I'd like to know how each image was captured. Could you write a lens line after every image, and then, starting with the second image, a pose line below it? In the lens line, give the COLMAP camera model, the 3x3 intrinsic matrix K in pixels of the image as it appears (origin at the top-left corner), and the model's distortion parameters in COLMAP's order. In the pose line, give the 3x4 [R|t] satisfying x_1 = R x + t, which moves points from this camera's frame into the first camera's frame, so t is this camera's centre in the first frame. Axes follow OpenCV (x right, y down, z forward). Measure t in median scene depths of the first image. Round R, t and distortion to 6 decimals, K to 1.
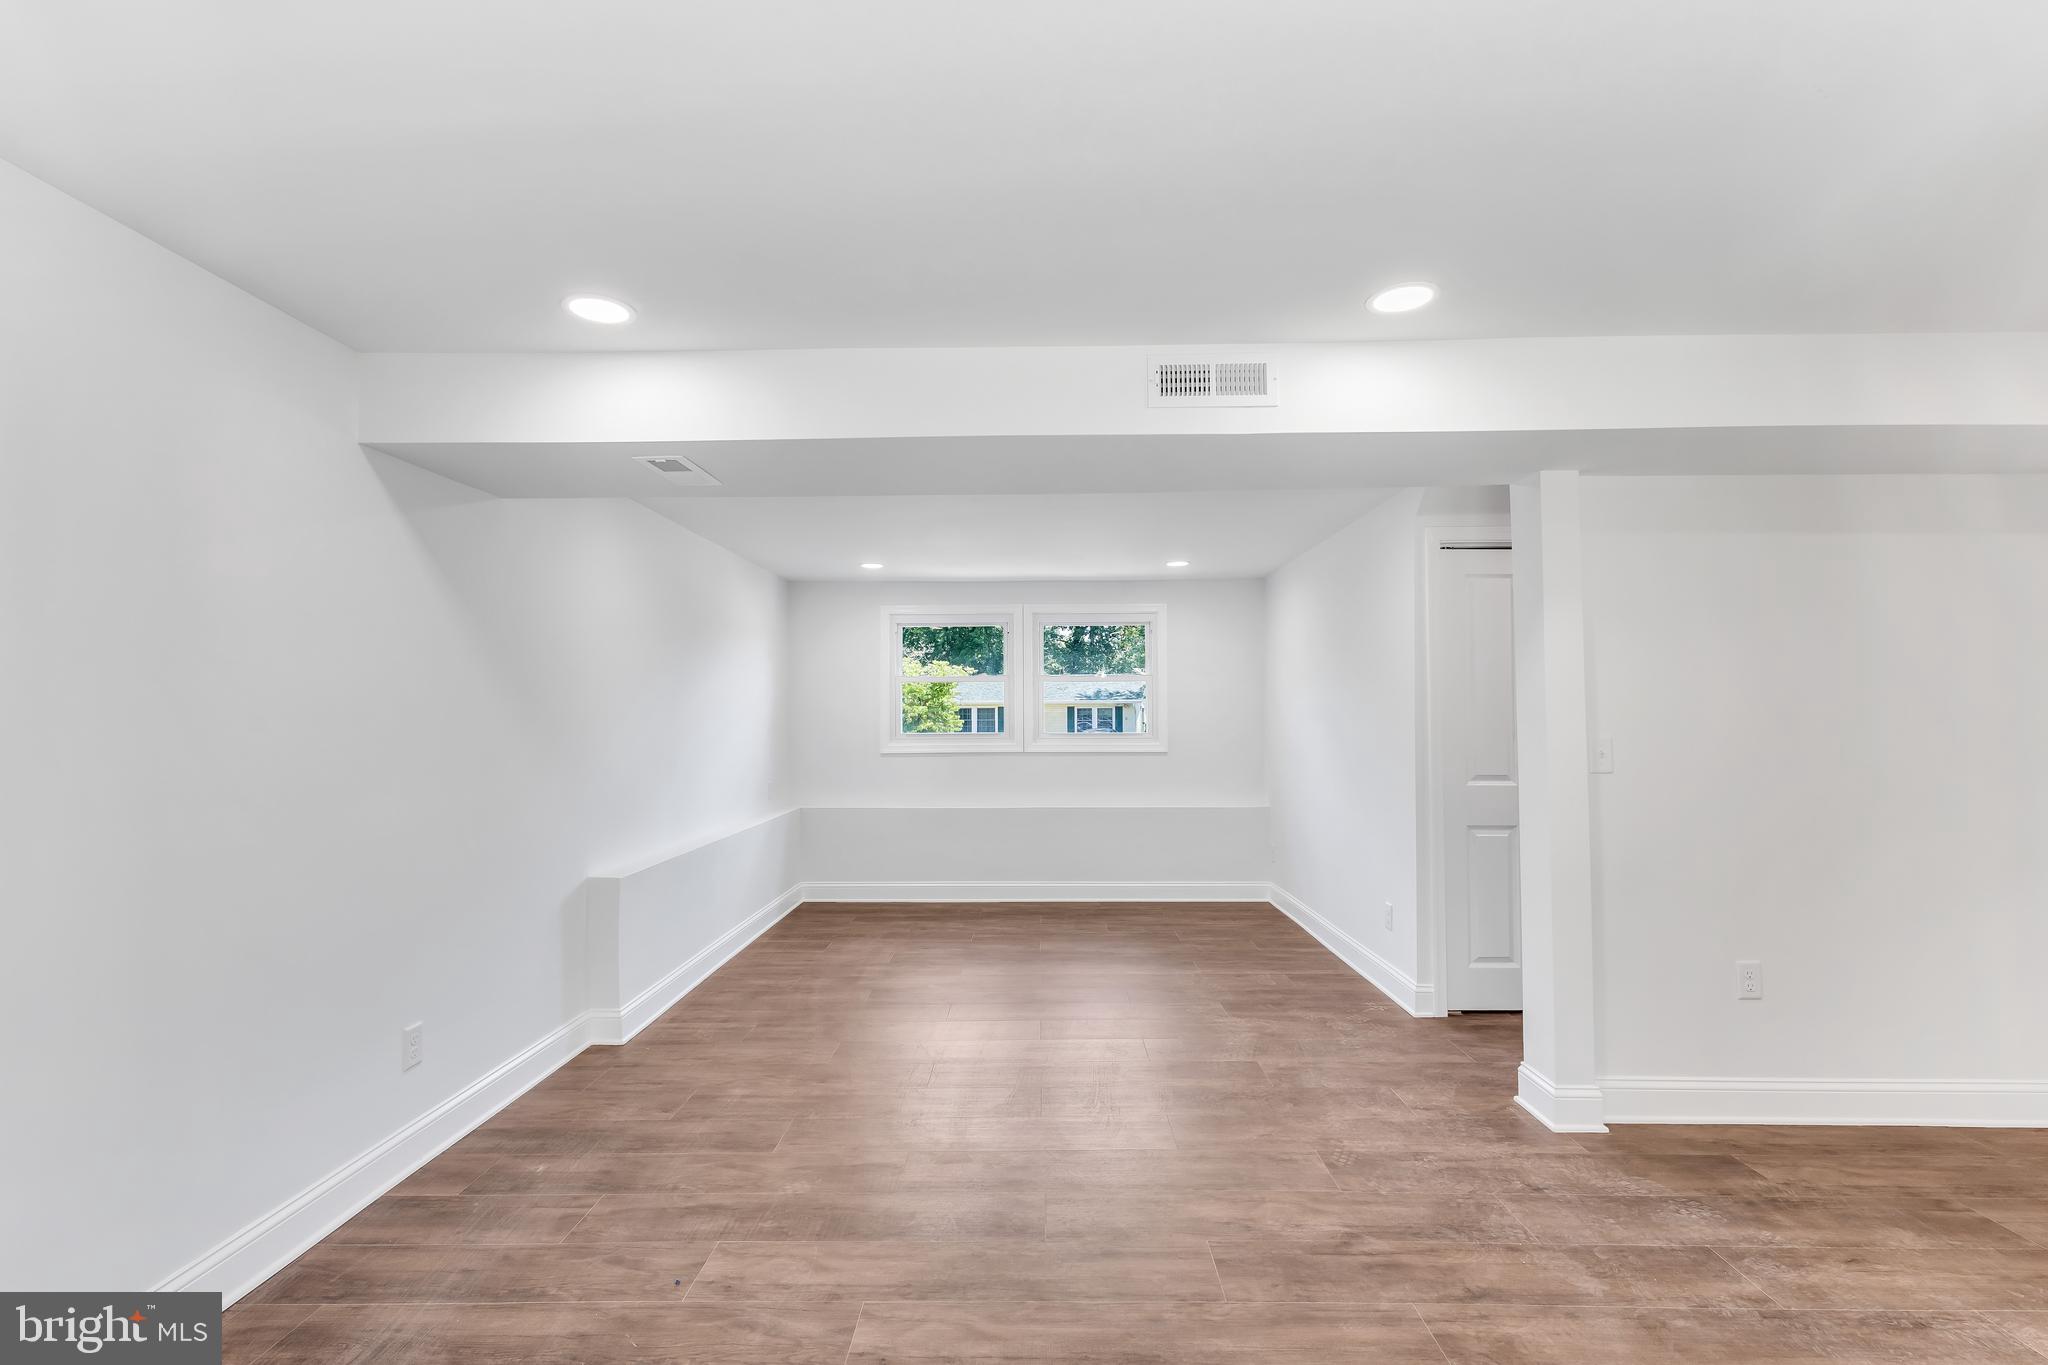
lens RADIAL K [[926.8, 0, 1024.0], [0, 926.8, 682.5], [0, 0, 1]] dist [0.010774, -0.000360]
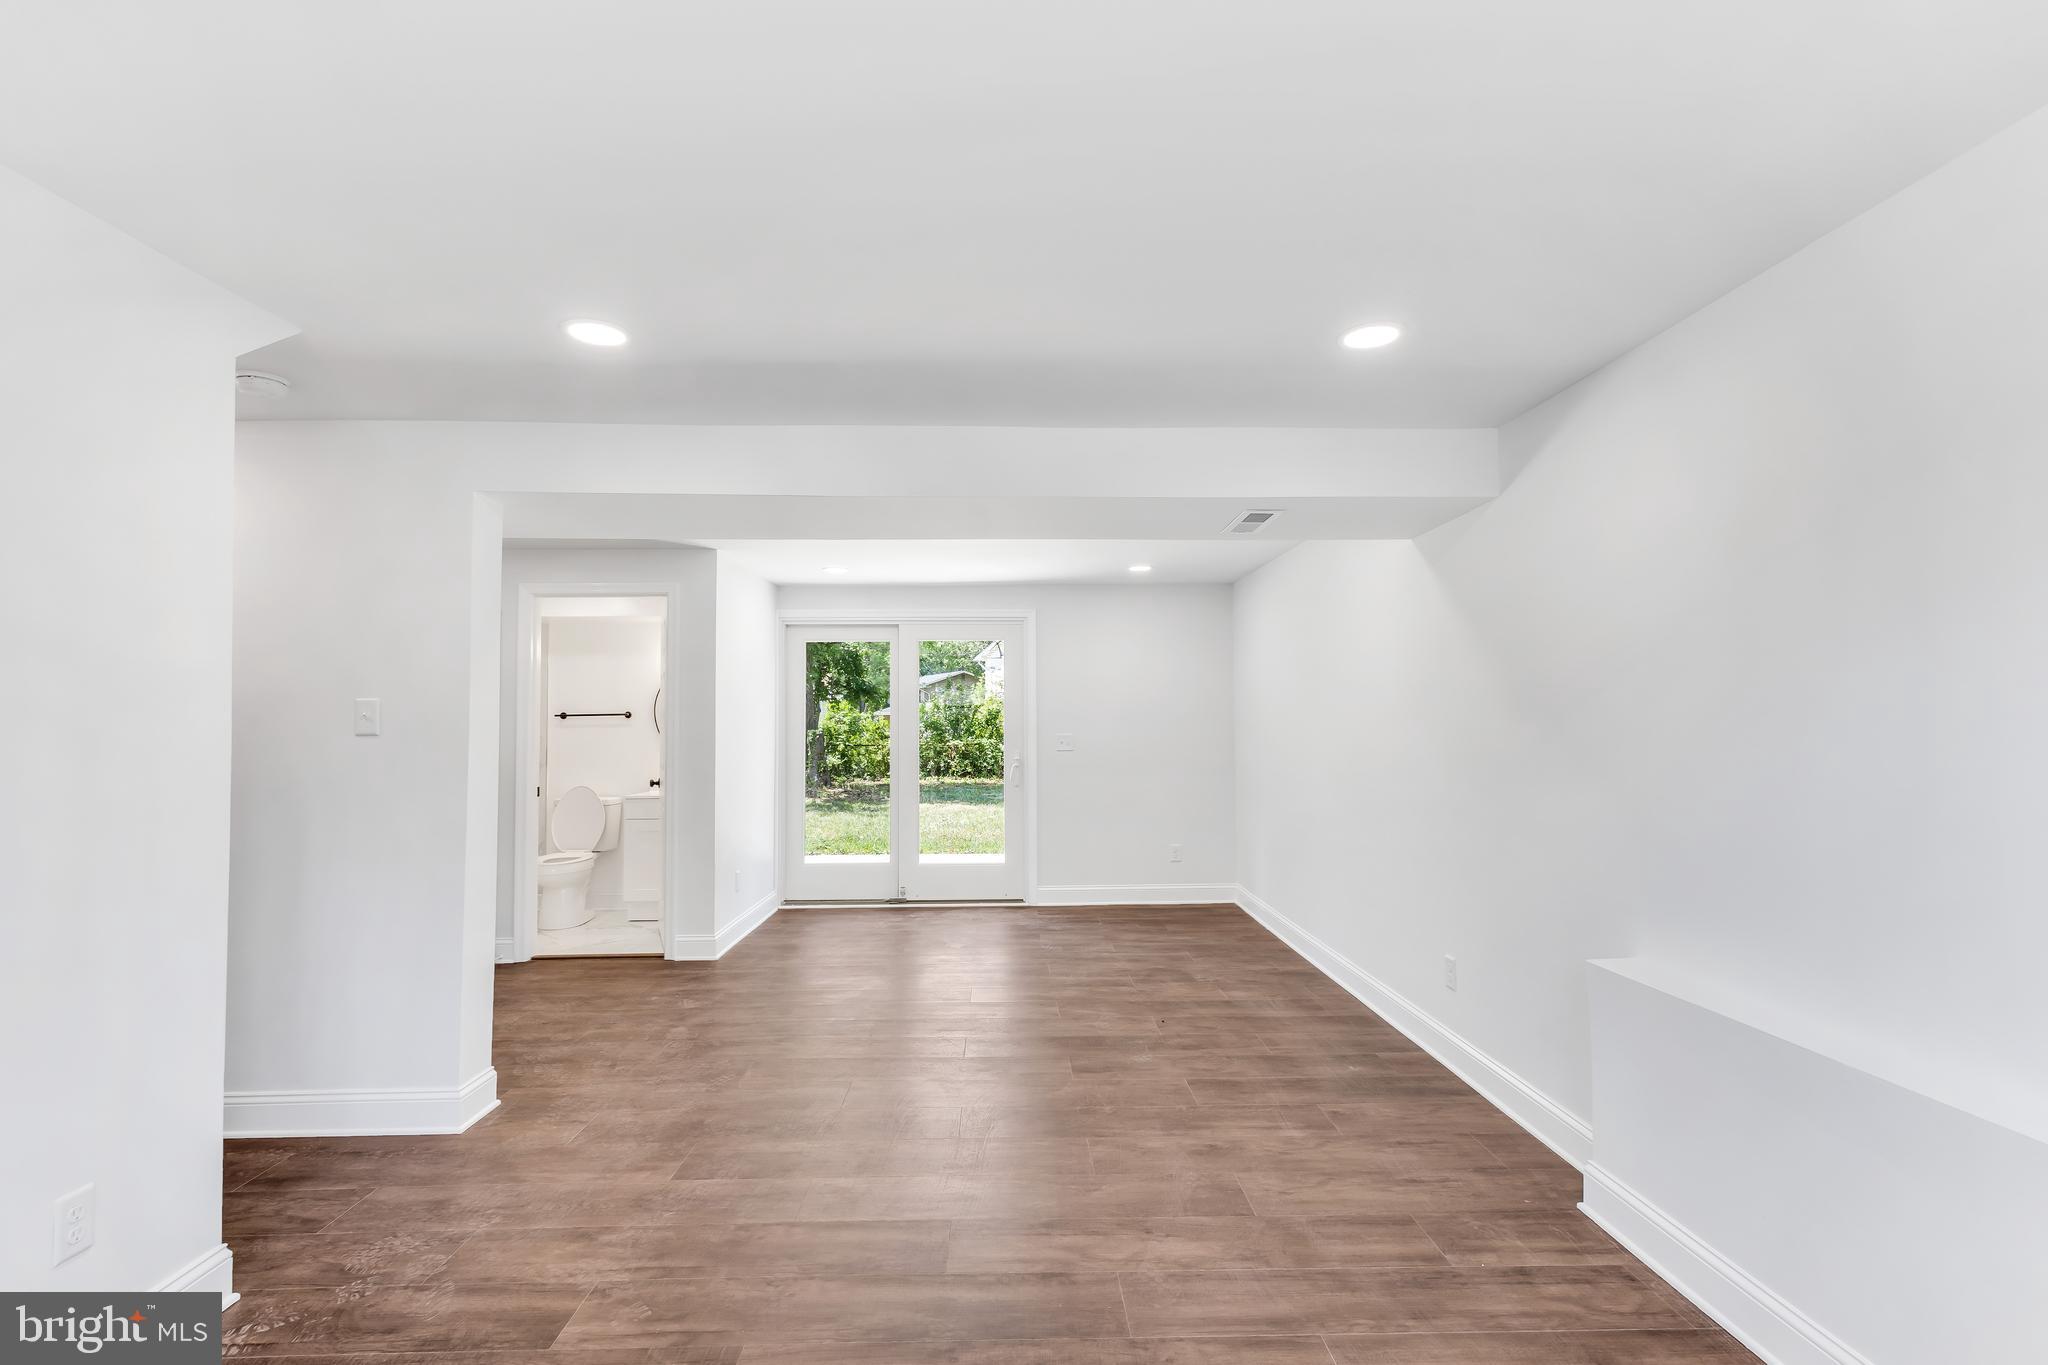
lens RADIAL K [[955.4, 0, 1019.2], [0, 955.4, 741.6], [0, 0, 1]] dist [0.008576, -0.001369]
pose [[-0.999254, 0.013789, -0.036068, -0.014796], [0.014462, 0.999725, -0.018456, 0.086447], [0.035803, -0.018964, -0.999179, 2.308761]]
